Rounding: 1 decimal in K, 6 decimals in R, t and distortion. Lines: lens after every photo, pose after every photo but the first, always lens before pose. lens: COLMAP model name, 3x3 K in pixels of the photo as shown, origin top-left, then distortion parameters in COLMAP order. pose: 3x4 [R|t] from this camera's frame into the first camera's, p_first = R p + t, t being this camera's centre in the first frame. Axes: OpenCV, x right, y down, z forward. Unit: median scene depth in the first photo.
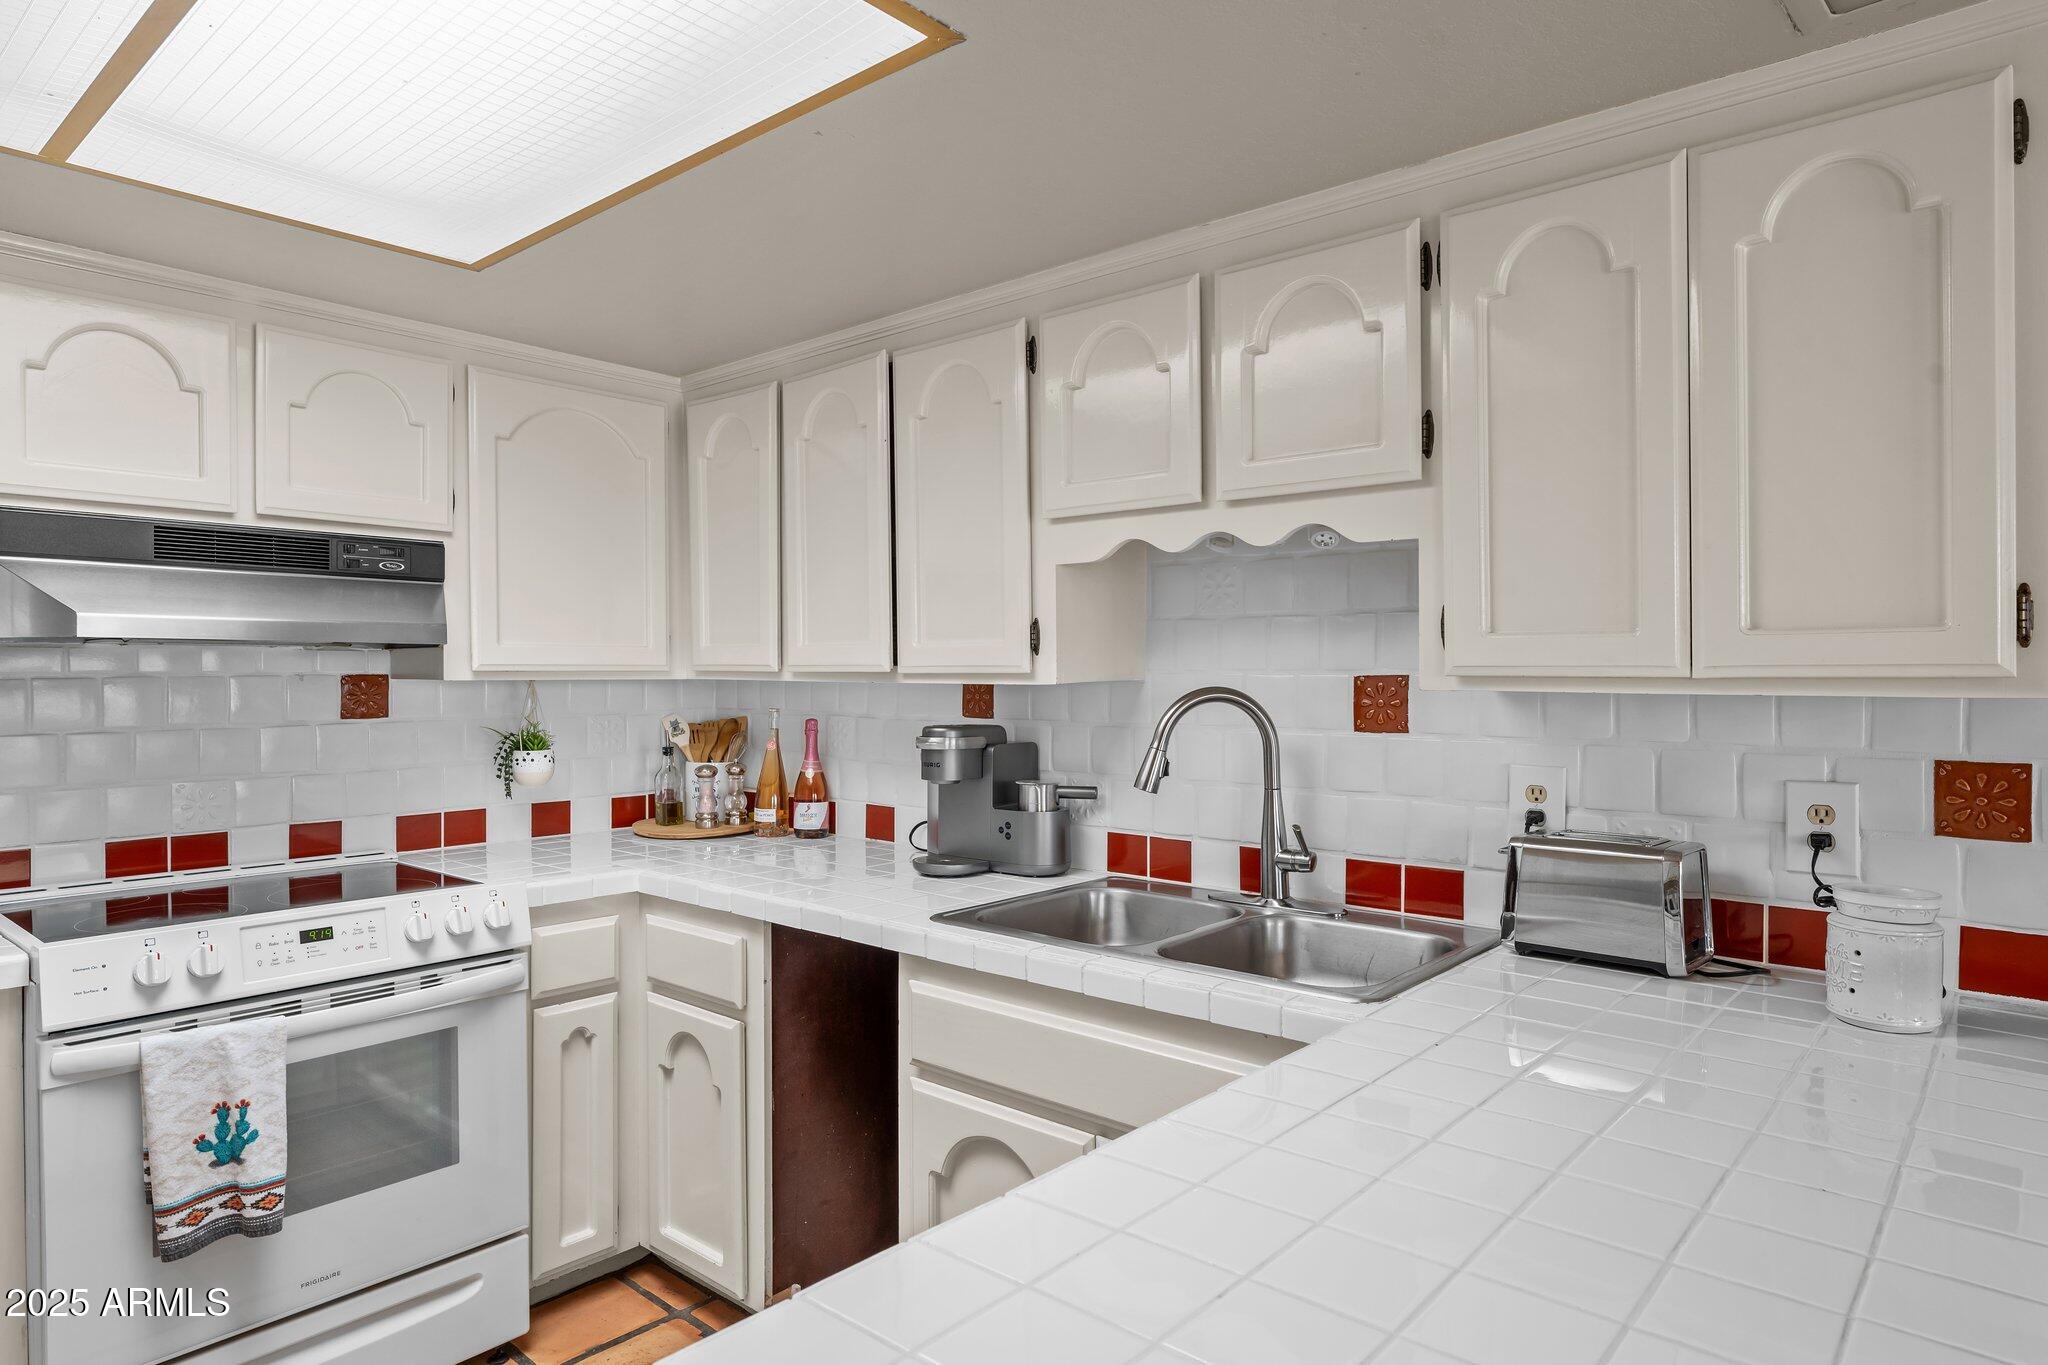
lens RADIAL K [[1197.2, 0, 1025.4], [0, 1197.2, 693.2], [0, 0, 1]] dist [-0.004290, -0.001520]
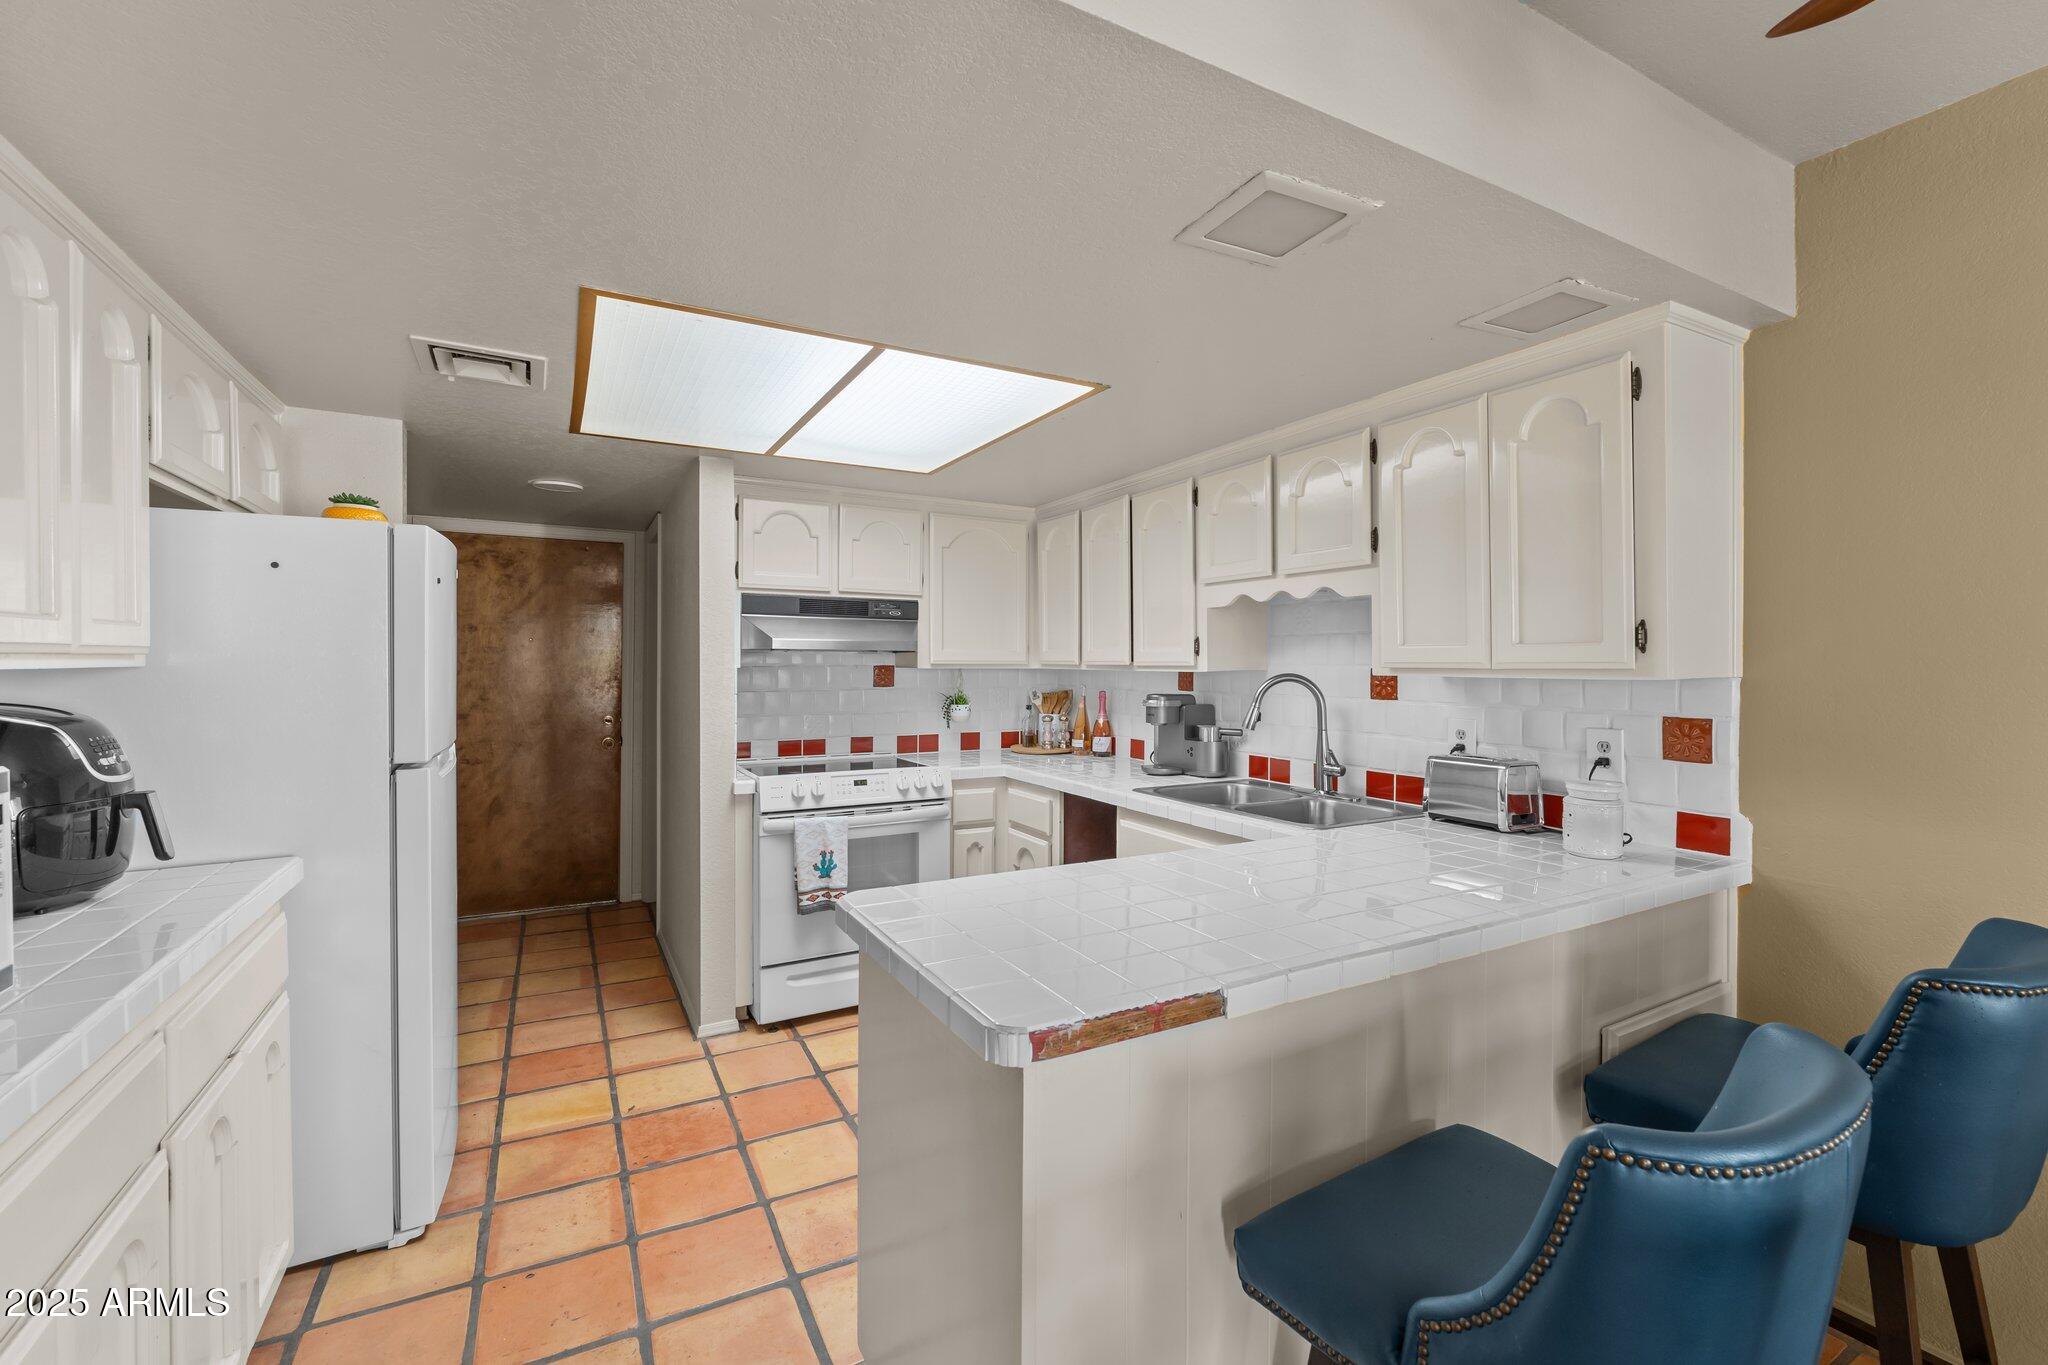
lens RADIAL K [[870.7, 0, 1029.4], [0, 870.7, 673.0], [0, 0, 1]] dist [-0.002478, -0.000102]
pose [[0.938500, 0.006147, -0.345224, 0.238599], [-0.009182, 0.999932, -0.007158, 0.007152], [0.345156, 0.009887, 0.938493, -0.380265]]
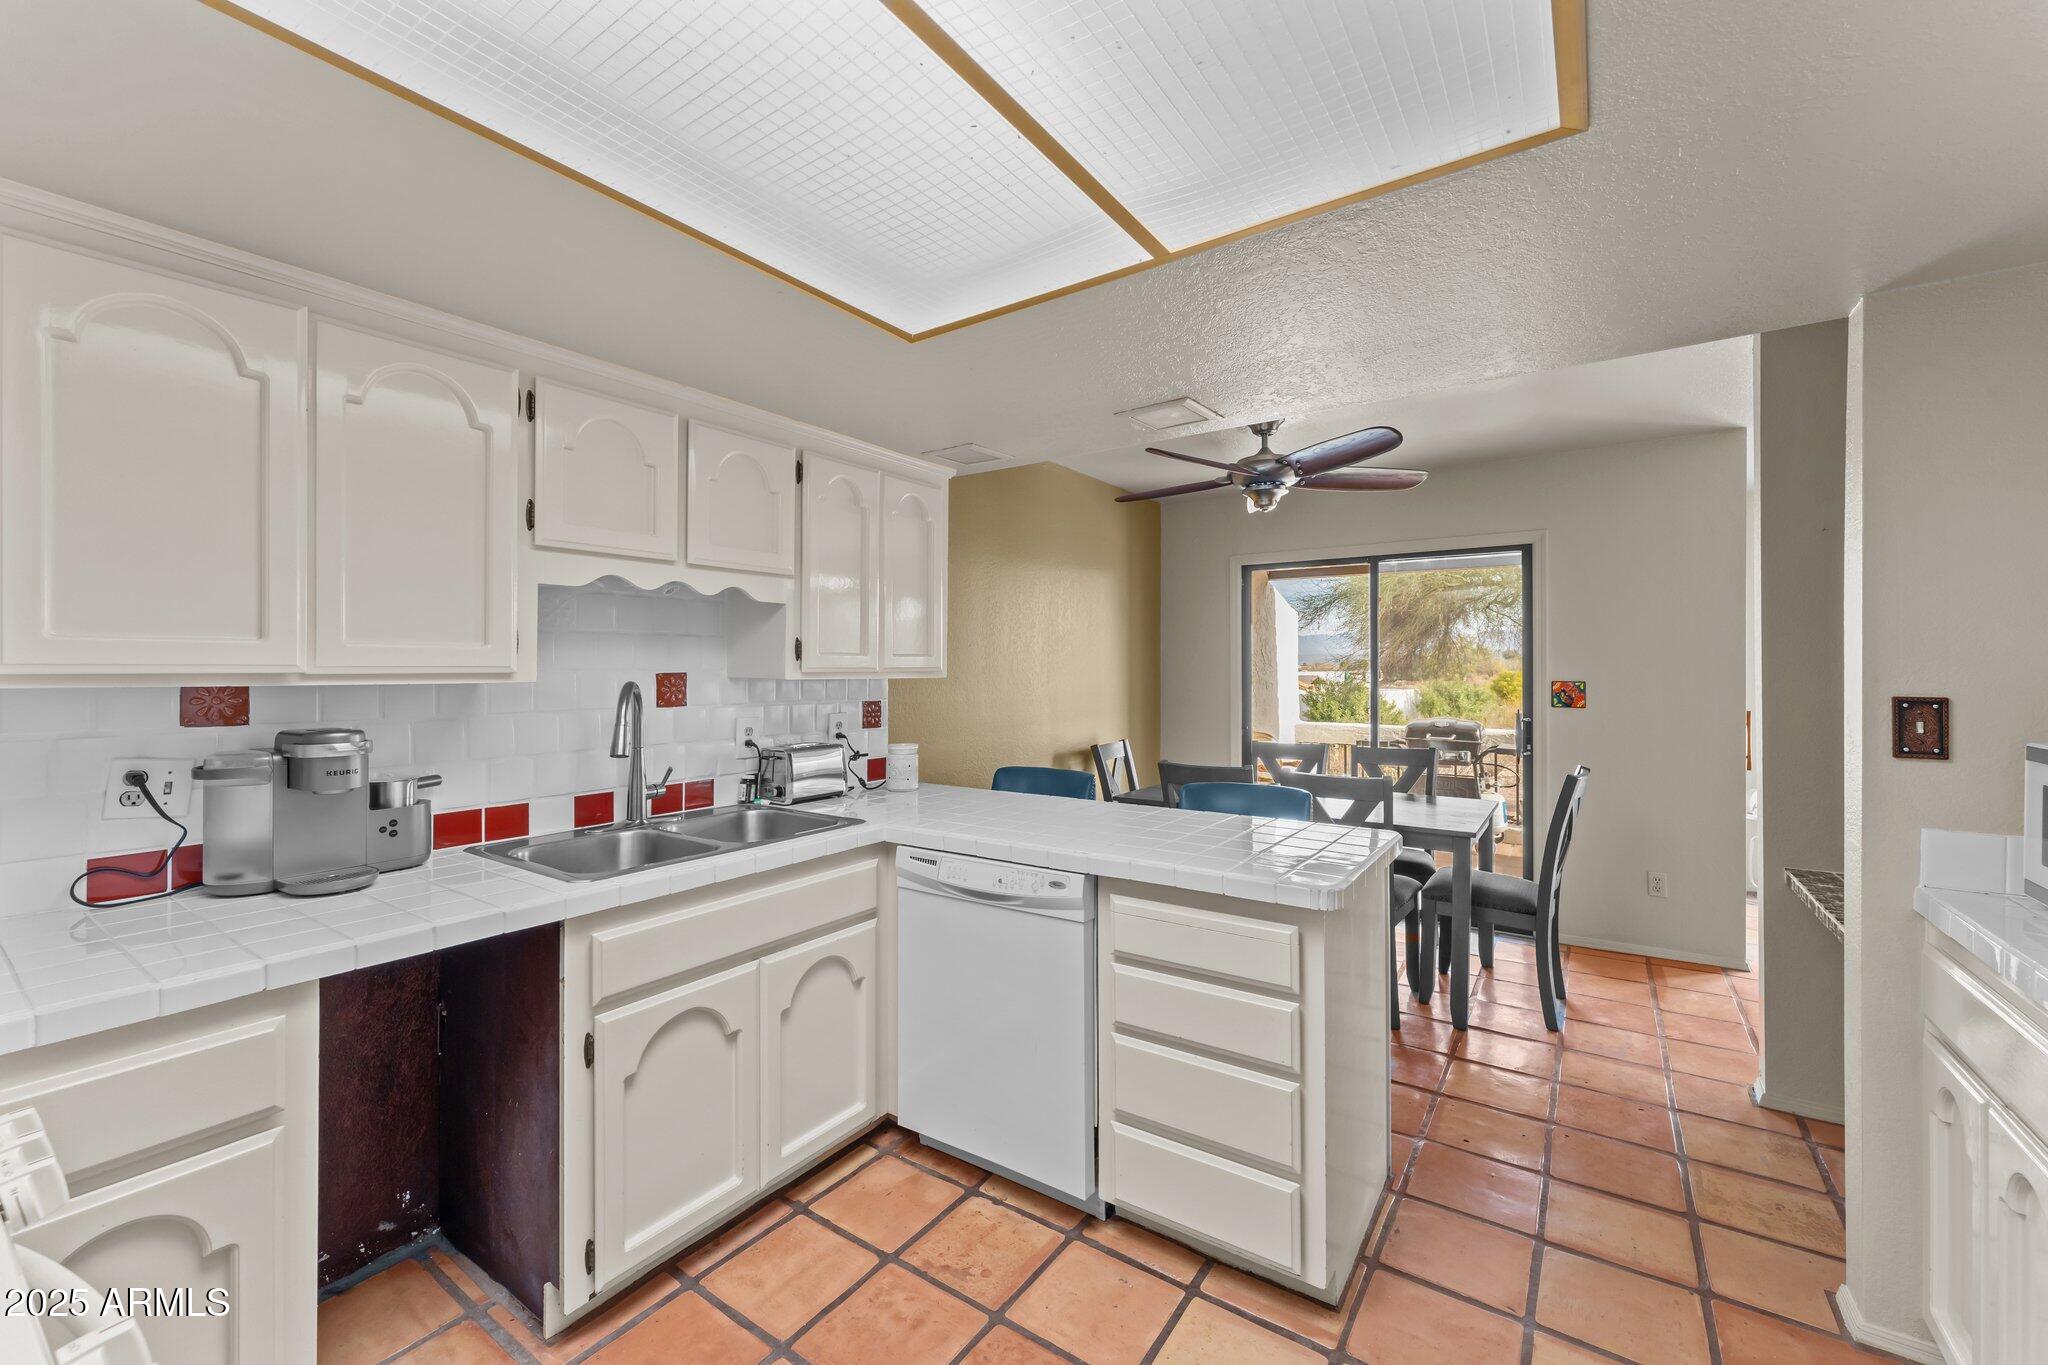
lens RADIAL K [[823.9, 0, 1026.2], [0, 823.9, 668.6], [0, 0, 1]] dist [0.001120, -0.000183]
pose [[-0.117525, -0.000252, 0.993070, -0.872572], [0.018468, 0.999826, 0.002440, -0.013862], [-0.992898, 0.018627, -0.117500, 0.615028]]
